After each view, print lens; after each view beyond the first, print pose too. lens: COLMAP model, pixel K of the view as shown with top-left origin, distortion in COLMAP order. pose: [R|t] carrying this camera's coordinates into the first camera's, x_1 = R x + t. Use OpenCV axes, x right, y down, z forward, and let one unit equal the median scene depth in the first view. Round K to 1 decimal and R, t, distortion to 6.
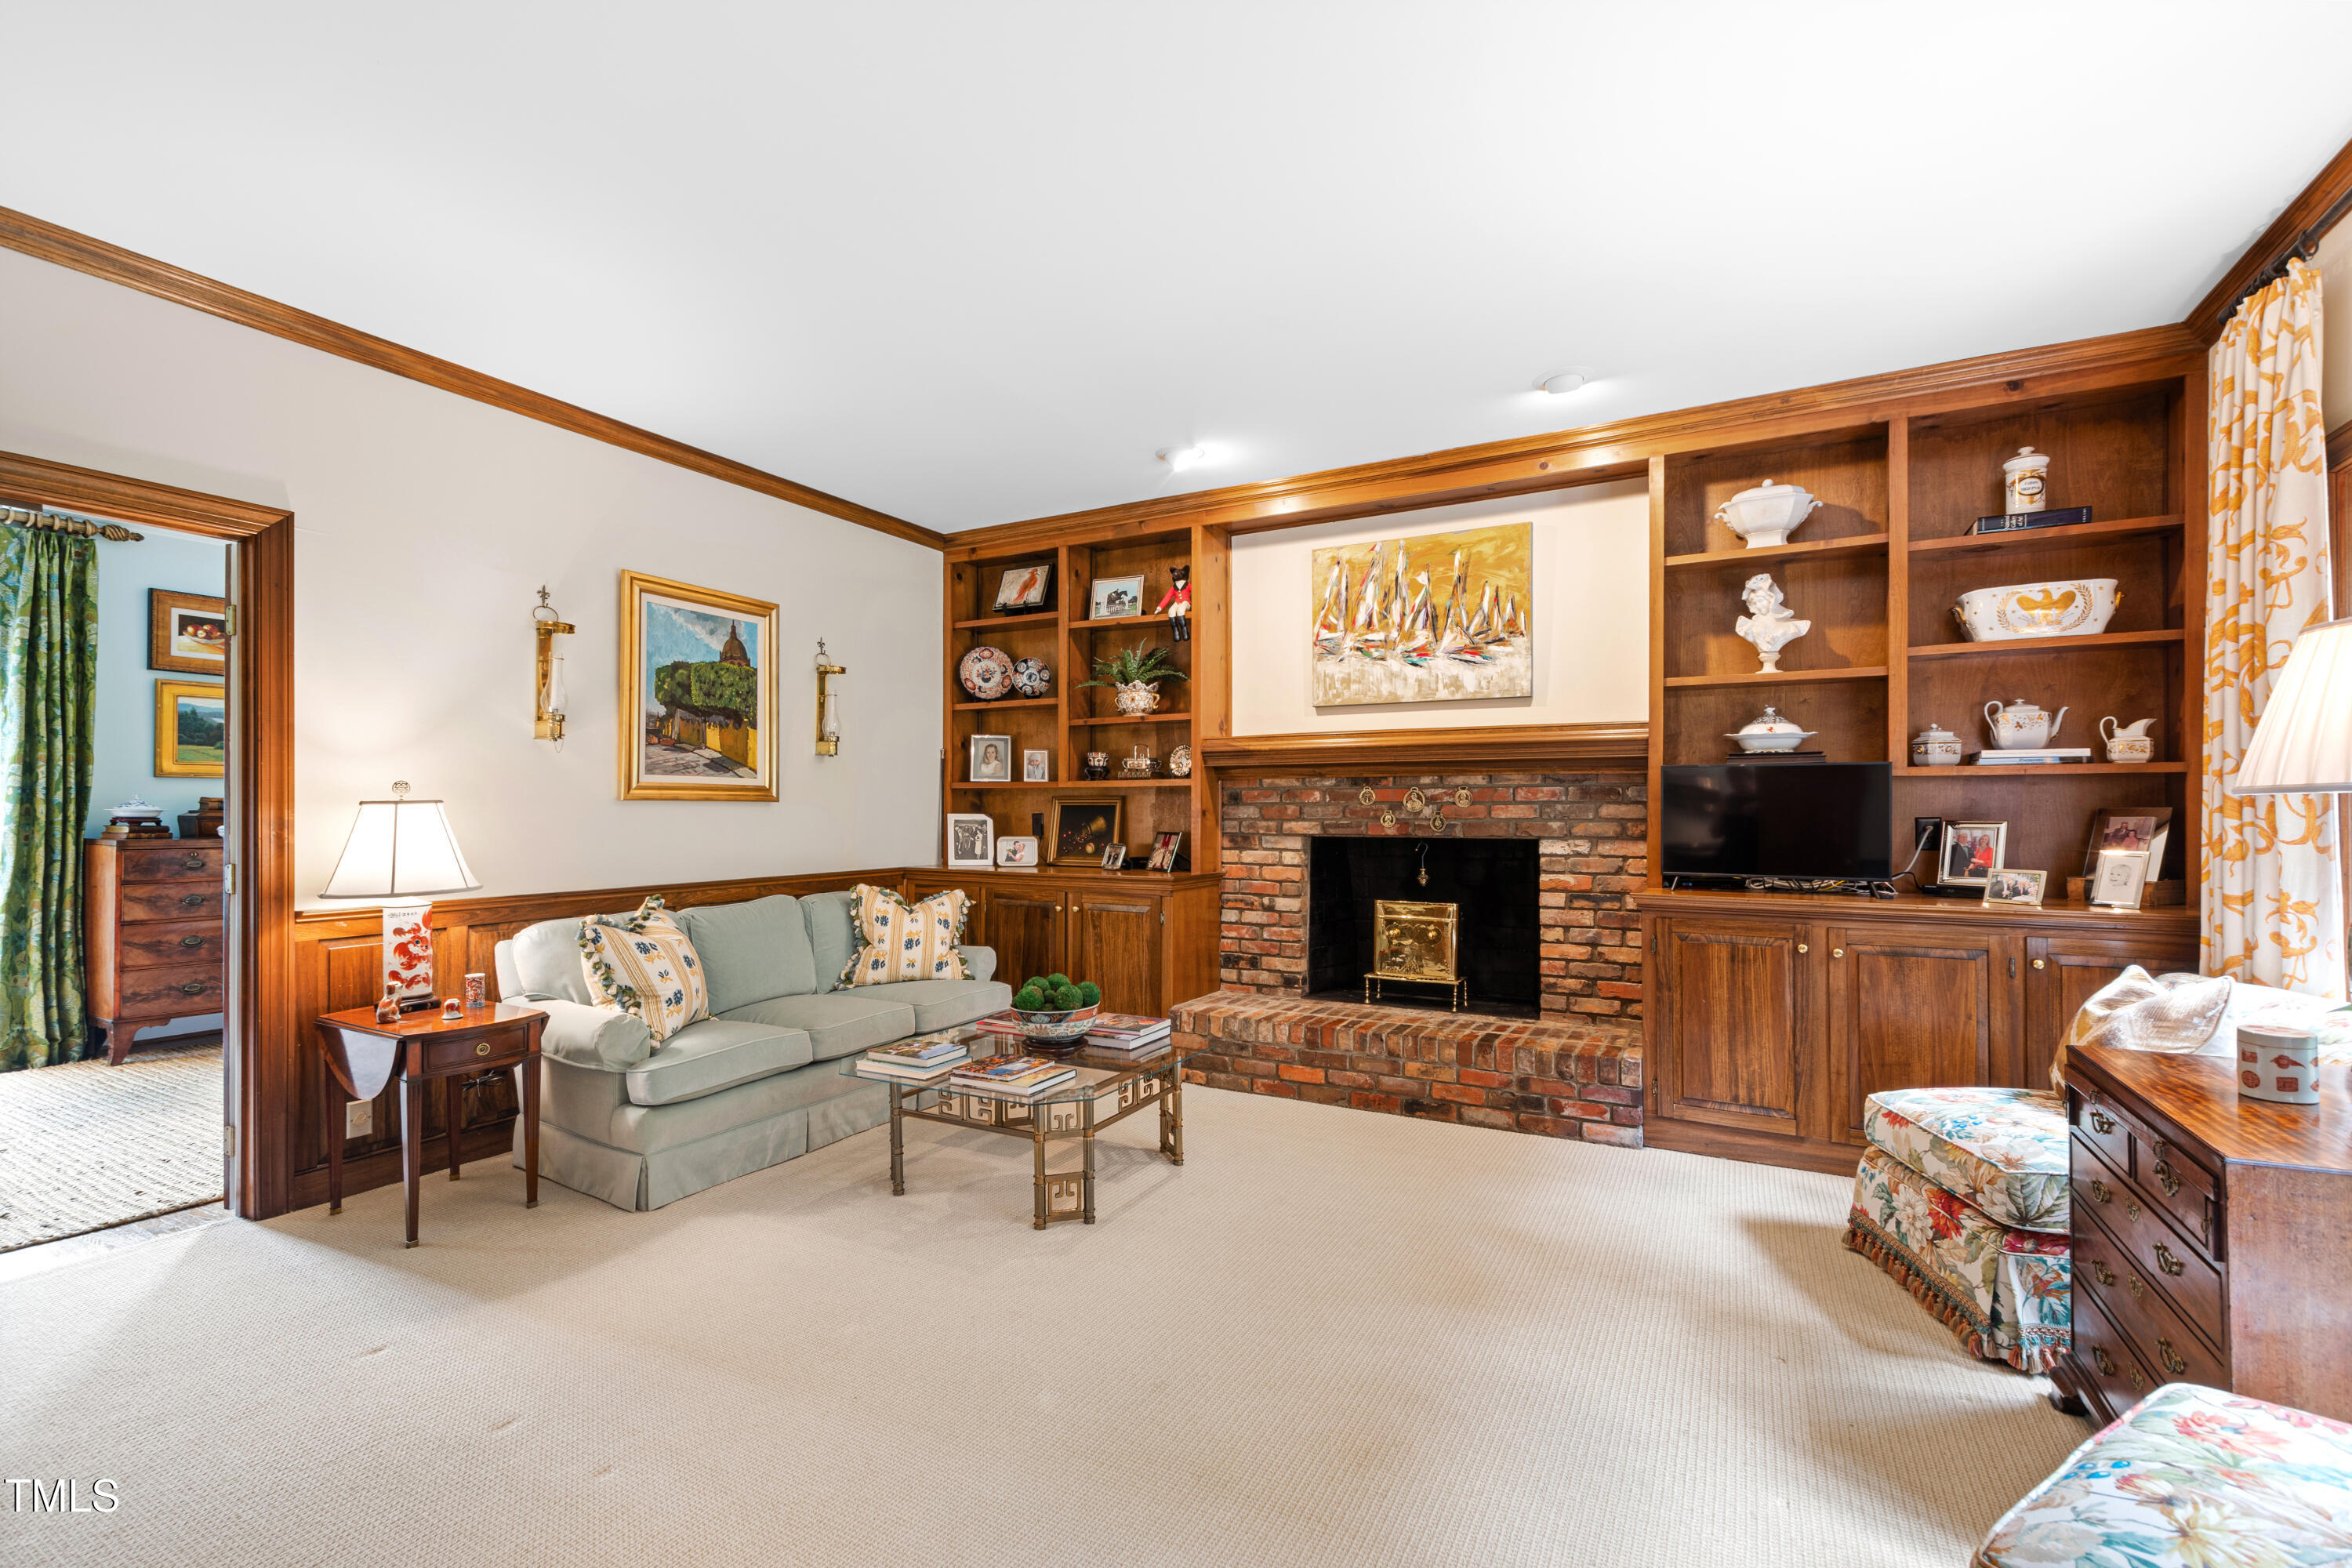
lens RADIAL K [[1027.7, 0, 1165.9], [0, 1027.7, 803.3], [0, 0, 1]] dist [0.009119, -0.003750]
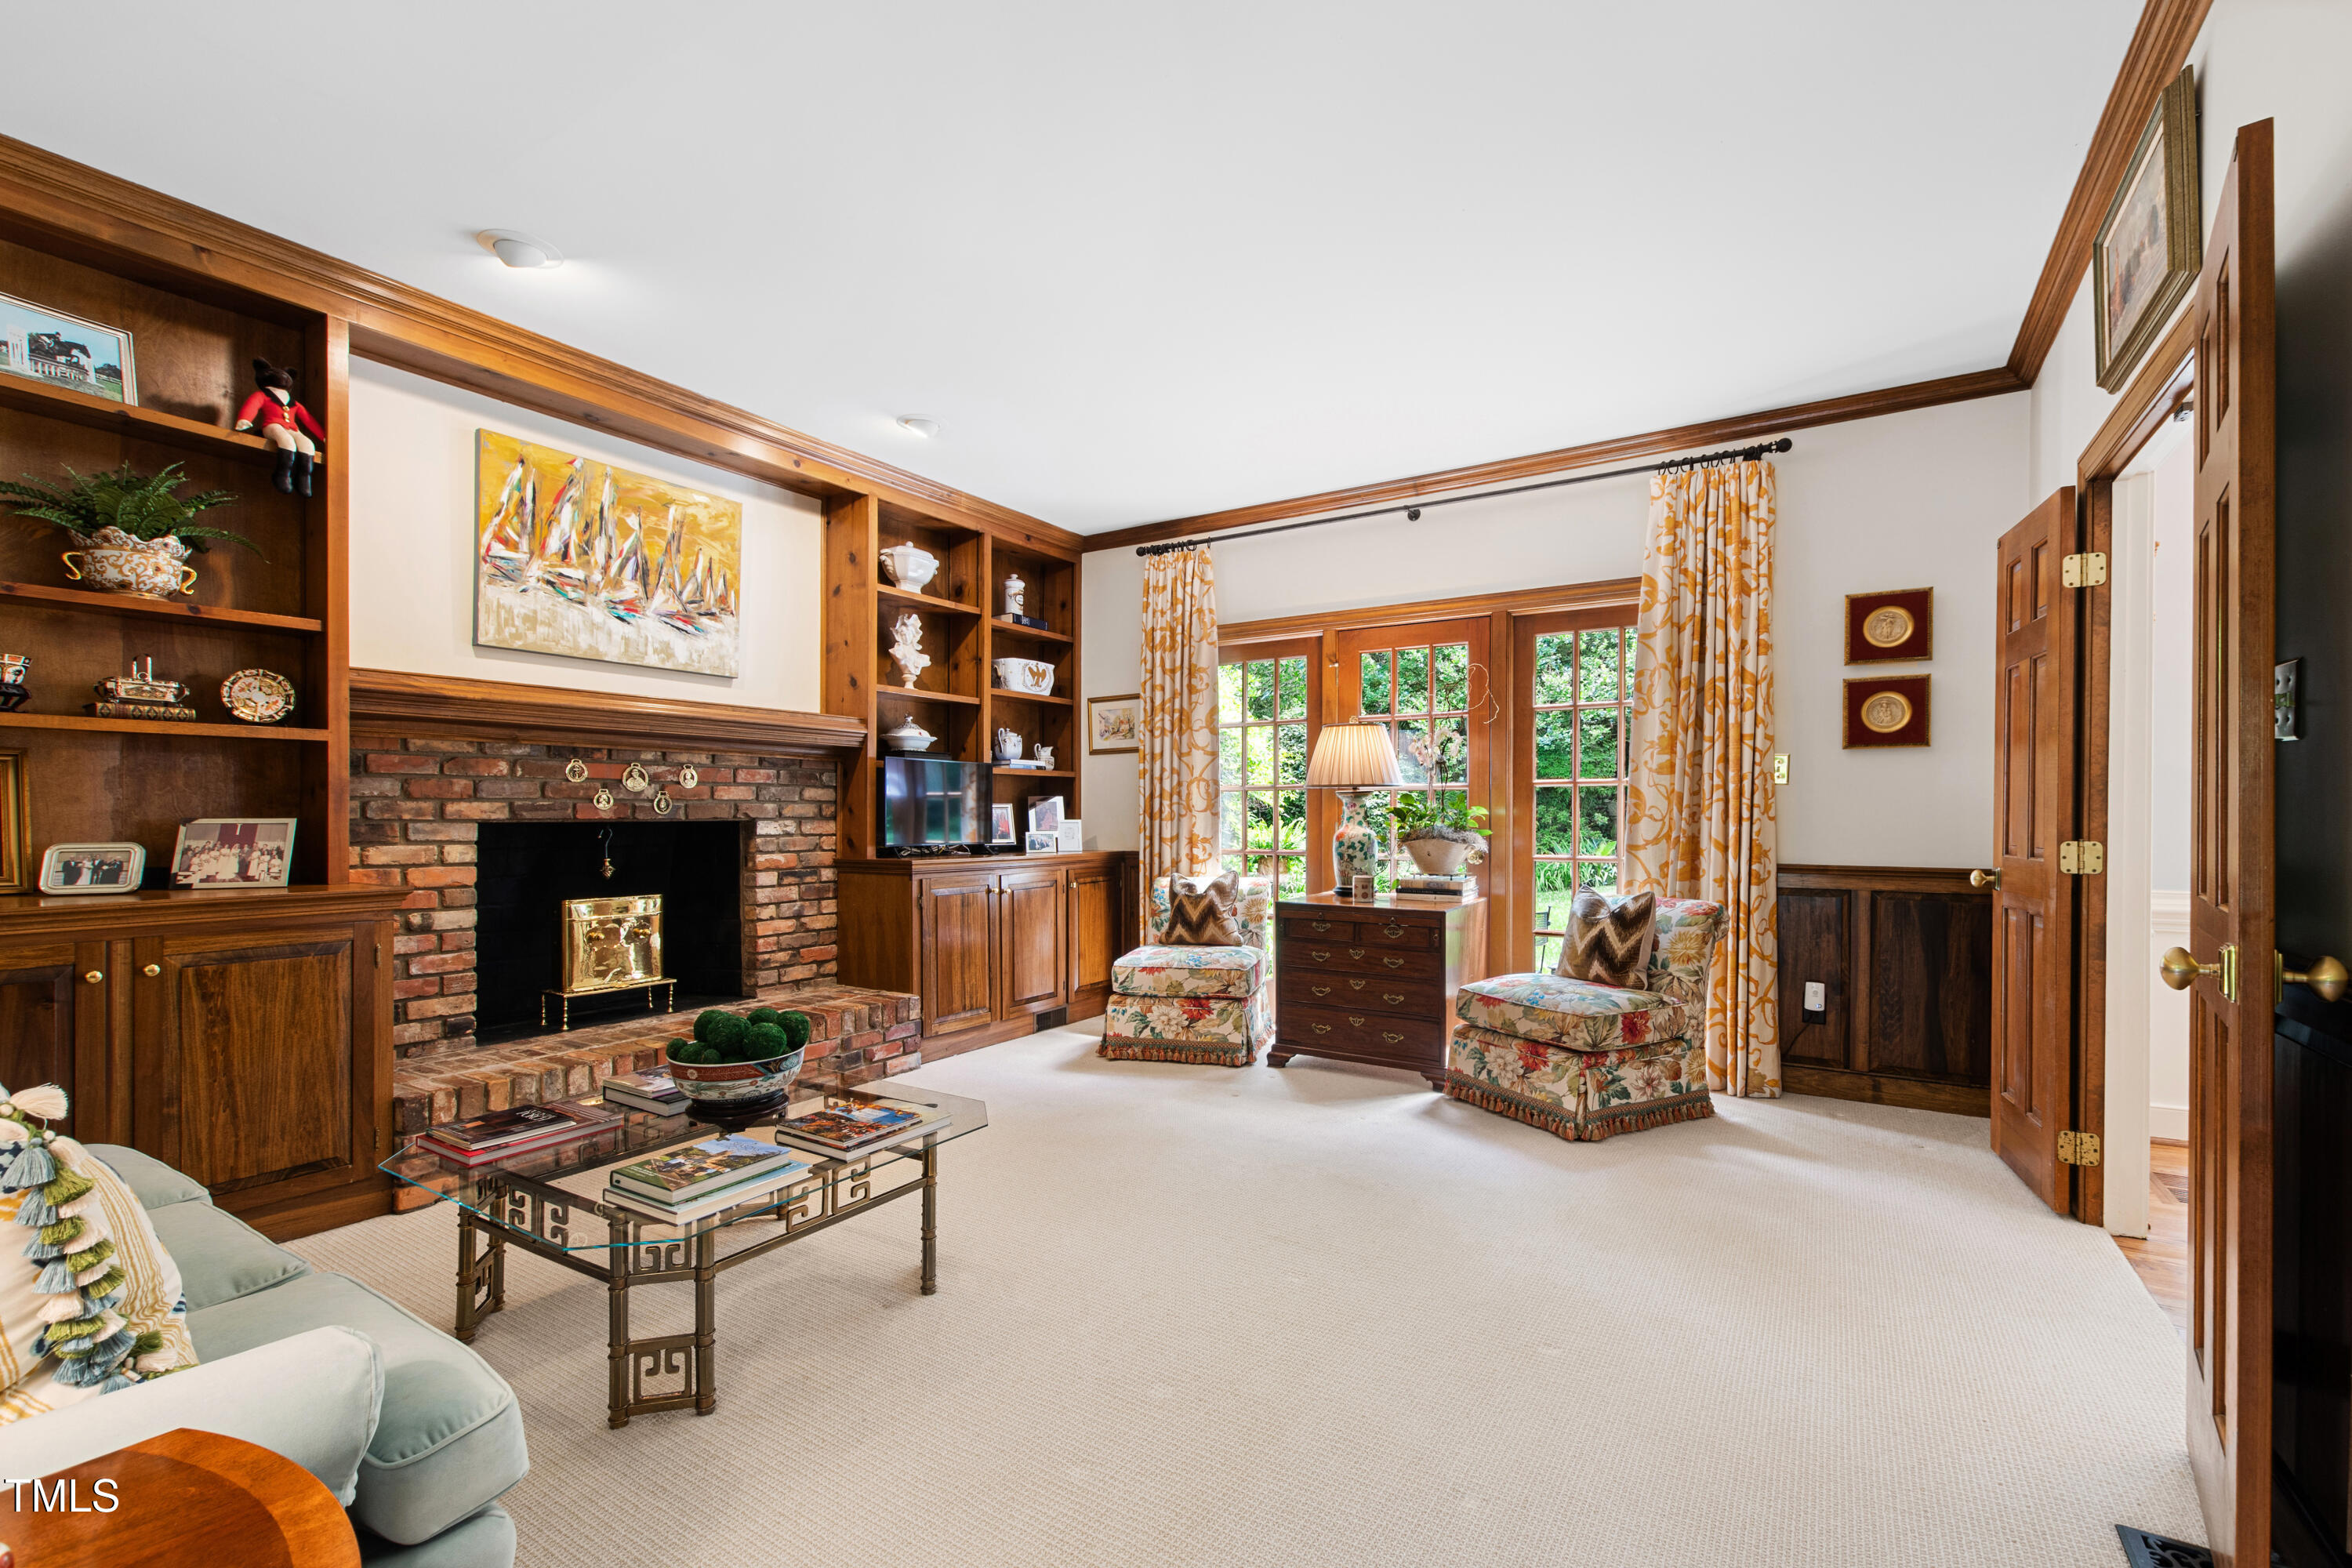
lens RADIAL K [[1027.7, 0, 1149.3], [0, 1027.7, 817.6], [0, 0, 1]] dist [0.009119, -0.003750]
pose [[0.075016, -0.002316, 0.997180, -0.628911], [-0.005330, 0.999982, 0.002724, 0.027514], [-0.997168, -0.005520, 0.075002, 0.541215]]
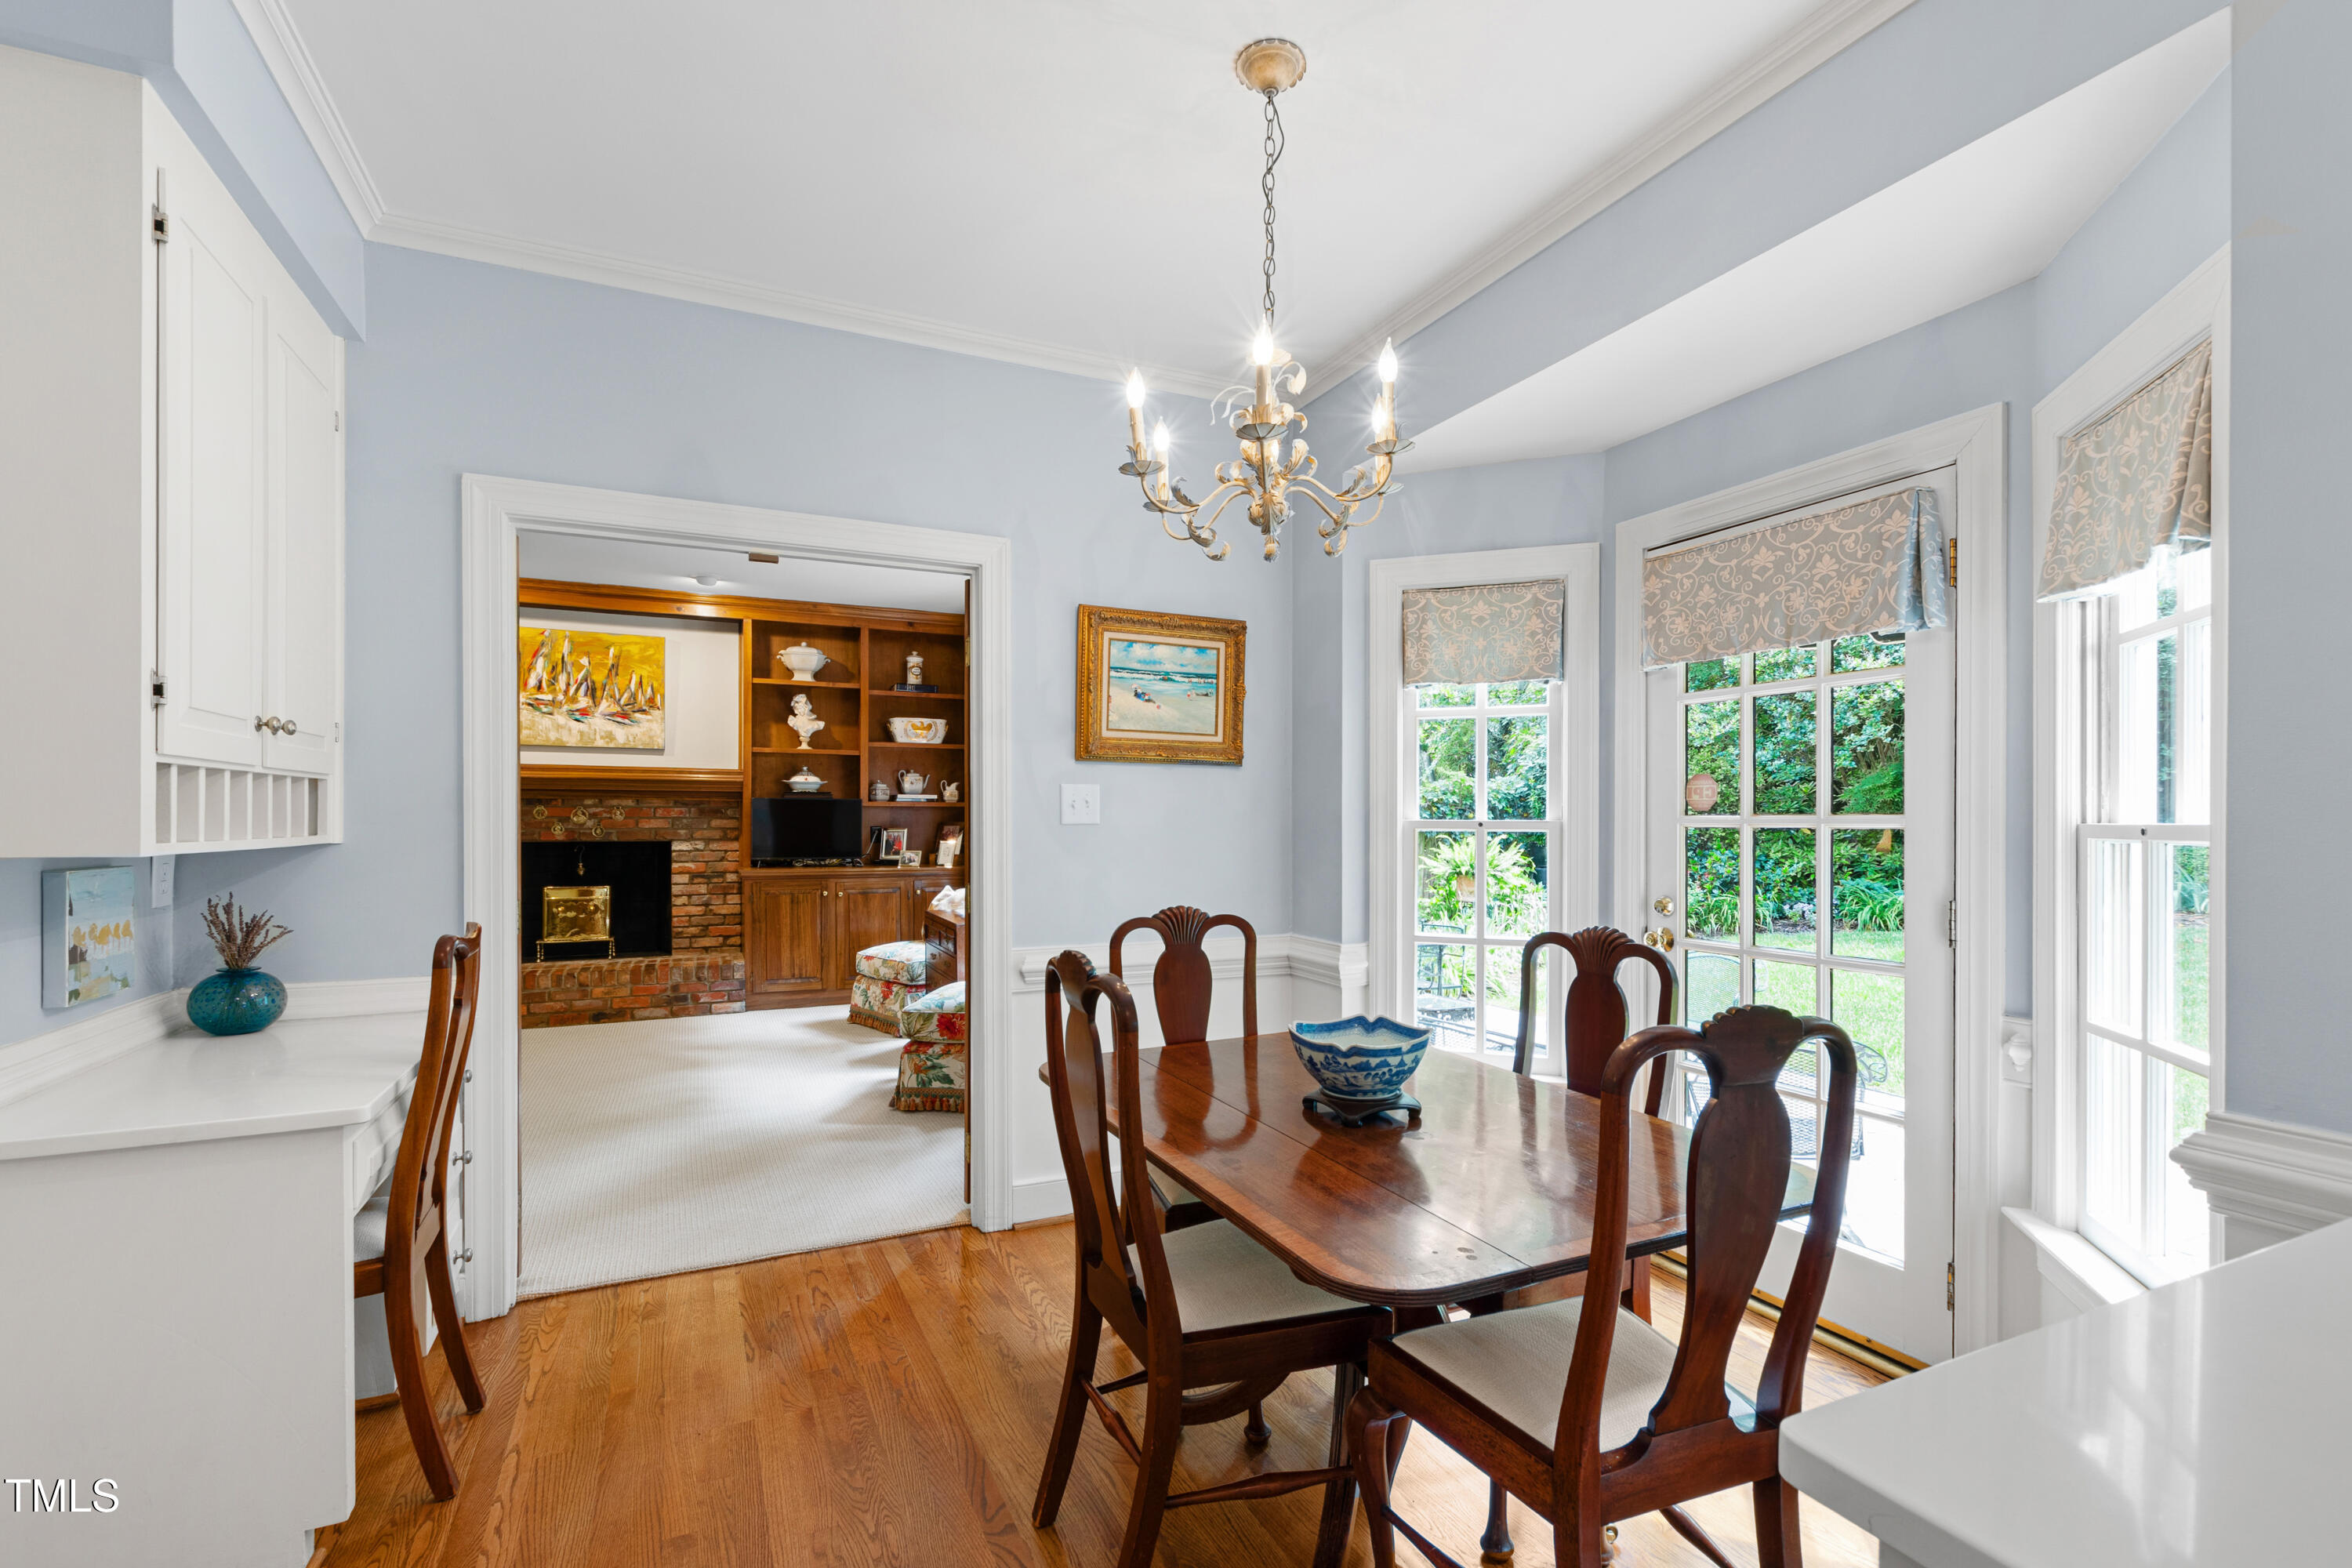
lens RADIAL K [[1027.7, 0, 1158.4], [0, 1027.7, 829.9], [0, 0, 1]] dist [0.009119, -0.003750]
pose [[0.598053, -0.007584, 0.801421, -0.459420], [-0.008302, 0.999843, 0.015657, -0.013151], [-0.801414, -0.016018, 0.597896, -0.546050]]
